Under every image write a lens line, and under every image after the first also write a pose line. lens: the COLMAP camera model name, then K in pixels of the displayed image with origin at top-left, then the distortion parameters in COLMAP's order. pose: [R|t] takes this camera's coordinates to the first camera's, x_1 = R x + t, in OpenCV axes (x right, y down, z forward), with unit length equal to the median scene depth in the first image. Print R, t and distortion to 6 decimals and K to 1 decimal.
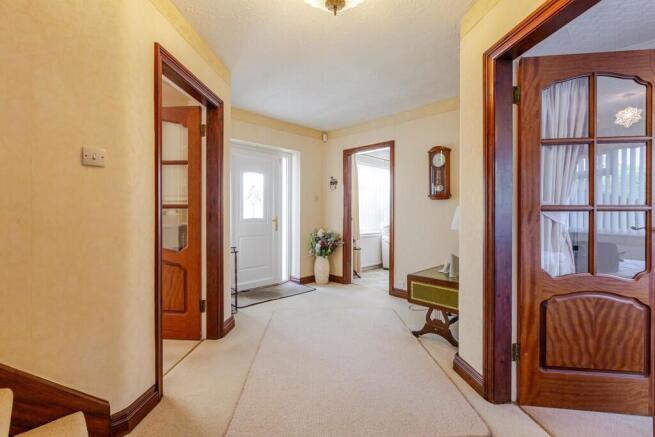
lens RADIAL K [[282.2, 0, 327.5], [0, 282.2, 218.5], [0, 0, 1]] dist [0.000936, 0.000061]
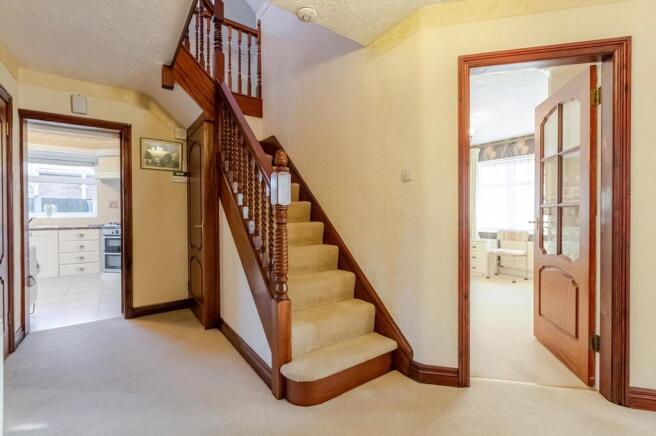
lens RADIAL K [[282.6, 0, 328.0], [0, 282.6, 218.0], [0, 0, 1]] dist [0.000936, 0.000061]
pose [[-0.198020, 0.007207, -0.980171, 0.635133], [0.003972, 0.999971, 0.006550, -0.006126], [0.980190, -0.002596, -0.198043, 0.839781]]
